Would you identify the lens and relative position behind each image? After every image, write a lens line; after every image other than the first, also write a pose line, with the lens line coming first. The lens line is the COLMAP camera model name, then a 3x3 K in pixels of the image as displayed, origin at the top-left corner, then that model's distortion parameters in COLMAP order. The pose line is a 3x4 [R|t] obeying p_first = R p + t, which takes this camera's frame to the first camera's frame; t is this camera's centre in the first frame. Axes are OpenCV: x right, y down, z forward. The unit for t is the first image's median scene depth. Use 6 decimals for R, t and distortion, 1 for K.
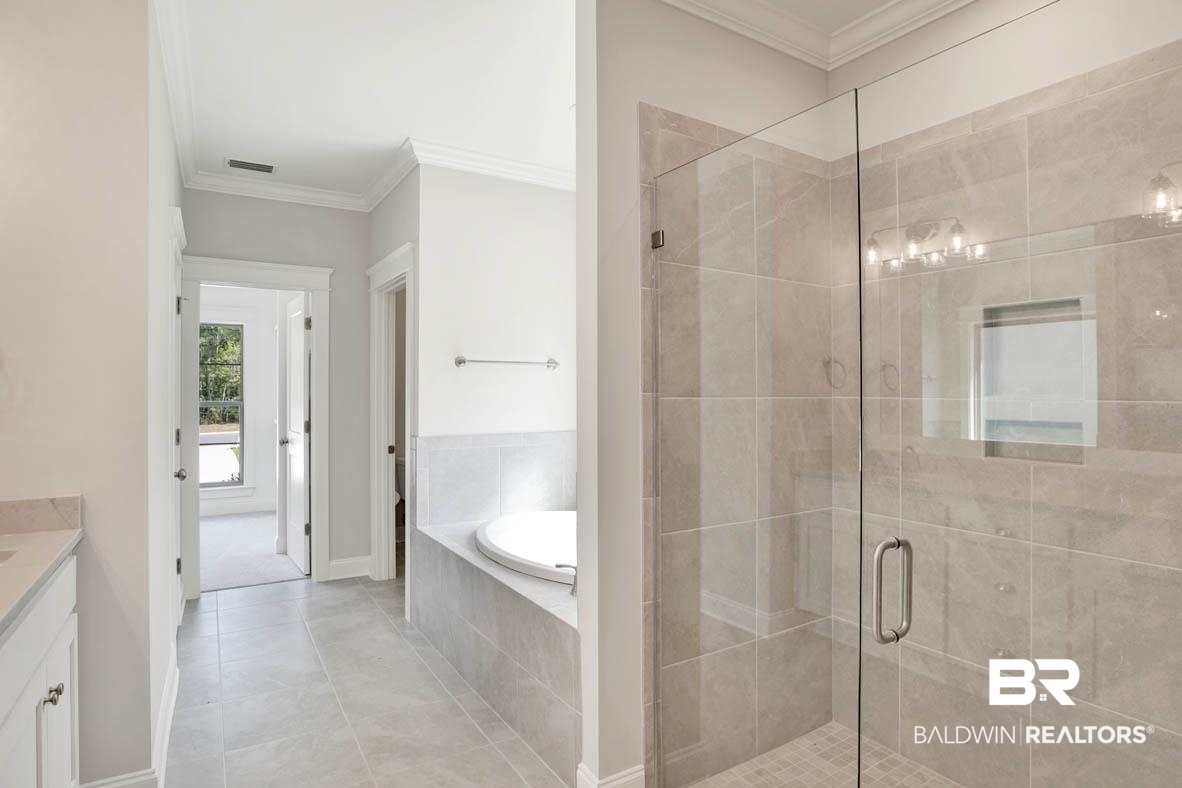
lens RADIAL K [[637.4, 0, 591.3], [0, 637.4, 391.9], [0, 0, 1]] dist [-0.038622, 0.001327]
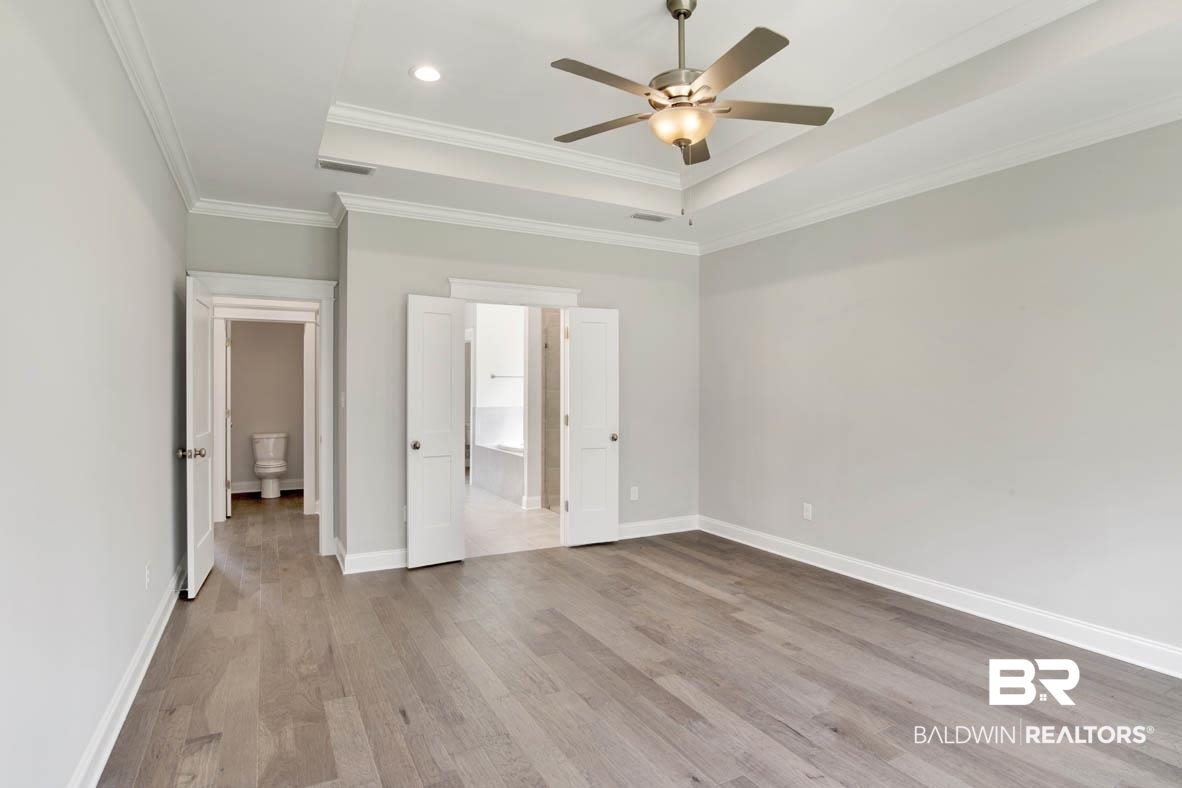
lens RADIAL K [[637.4, 0, 590.3], [0, 637.4, 393.4], [0, 0, 1]] dist [-0.038622, 0.001327]
pose [[0.997298, 0.009303, -0.072872, 0.581275], [-0.008655, 0.999920, 0.009194, -0.009925], [0.072952, -0.008538, 0.997299, -2.399666]]
